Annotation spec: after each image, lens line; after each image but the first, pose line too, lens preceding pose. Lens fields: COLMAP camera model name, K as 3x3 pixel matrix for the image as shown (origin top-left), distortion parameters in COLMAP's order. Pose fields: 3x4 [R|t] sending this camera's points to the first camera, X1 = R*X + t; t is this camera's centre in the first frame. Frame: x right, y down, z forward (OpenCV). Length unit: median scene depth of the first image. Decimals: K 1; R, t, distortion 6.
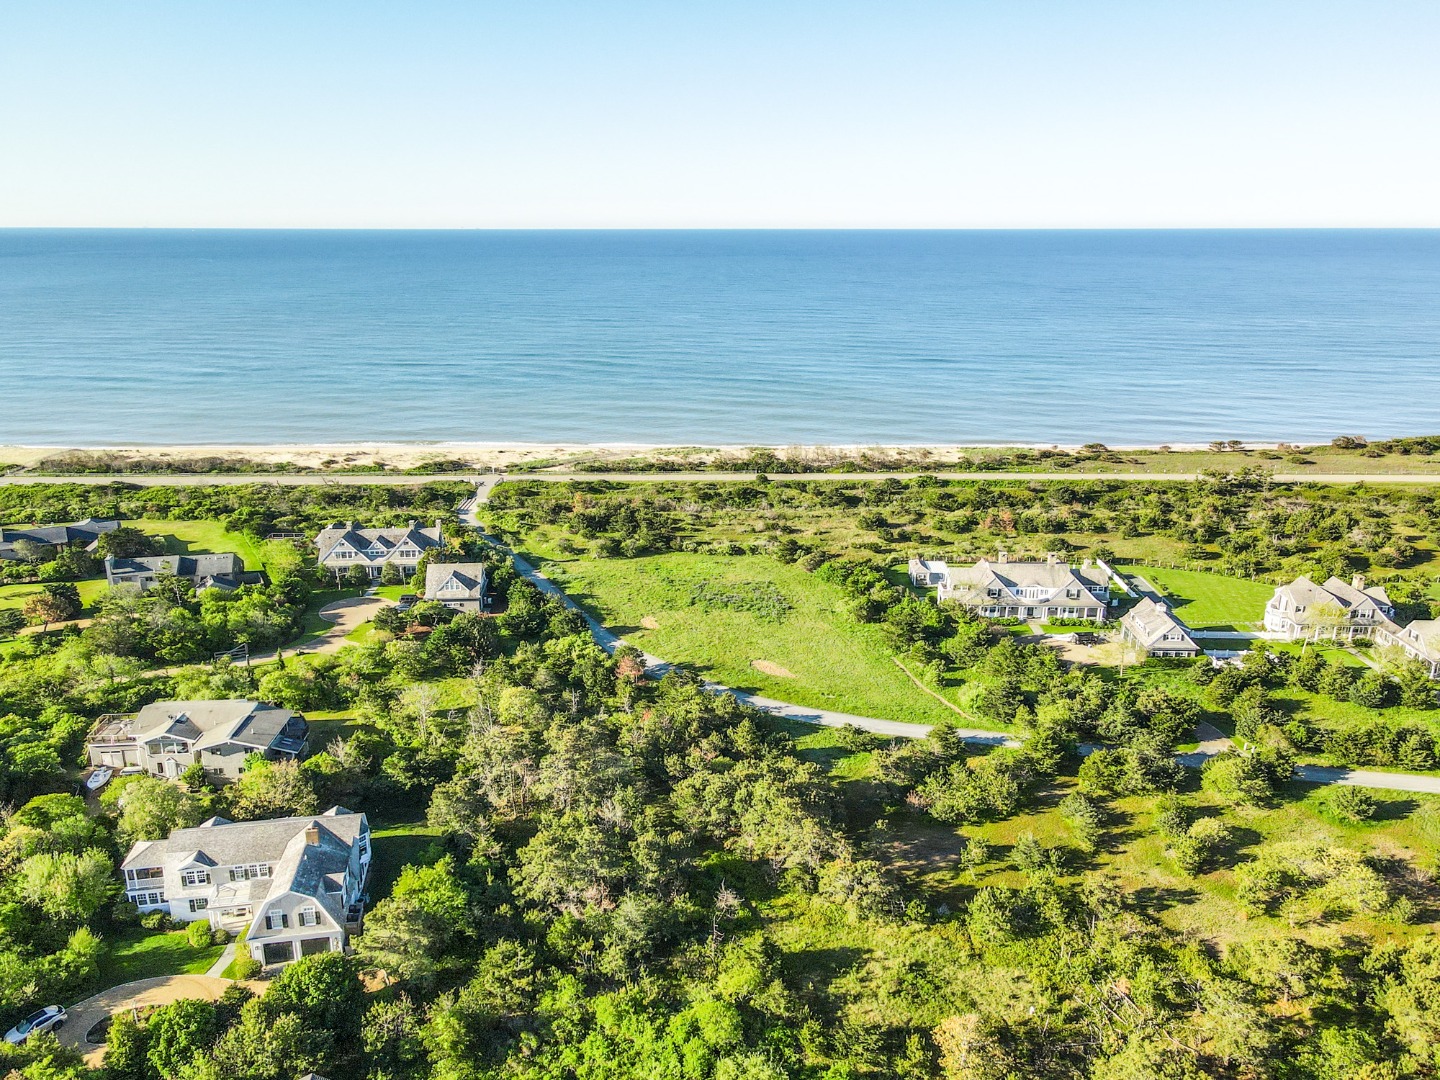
lens RADIAL K [[1055.4, 0, 720.0], [0, 1055.4, 540.0], [0, 0, 1]] dist [-0.009373, 0.053737]
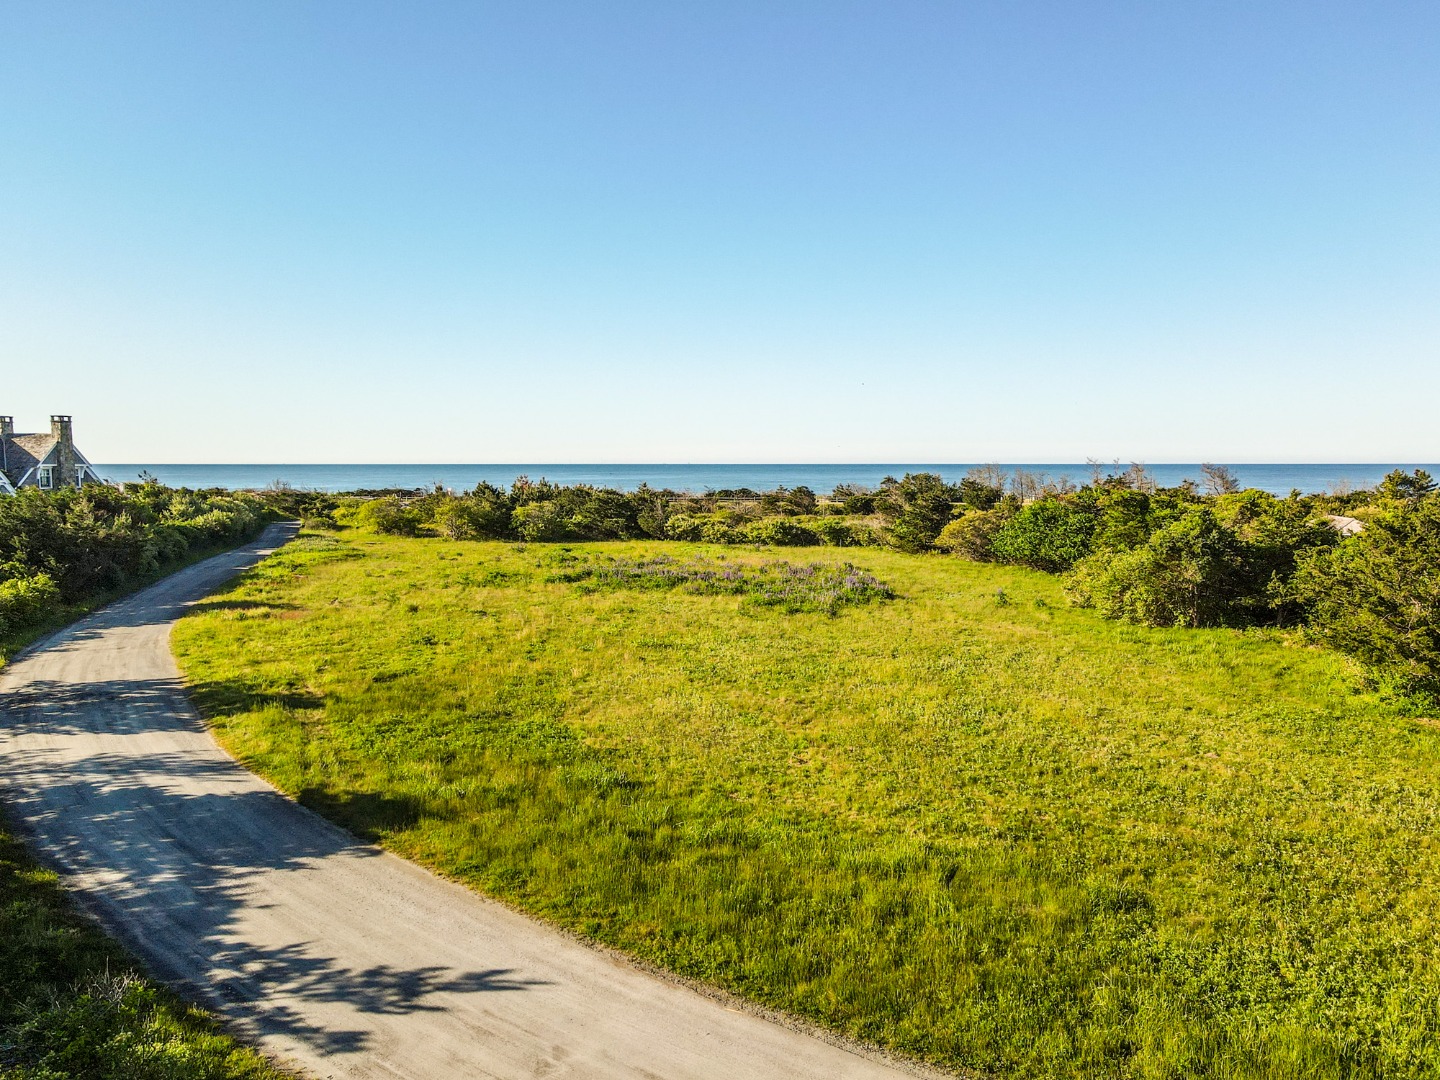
lens RADIAL K [[1055.4, 0, 720.0], [0, 1055.4, 540.0], [0, 0, 1]] dist [-0.009373, 0.053737]
pose [[0.980229, 0.012754, -0.197457, 0.092232], [-0.054221, 0.977036, -0.206061, 0.132554], [0.190294, 0.212693, 0.958410, 0.864710]]
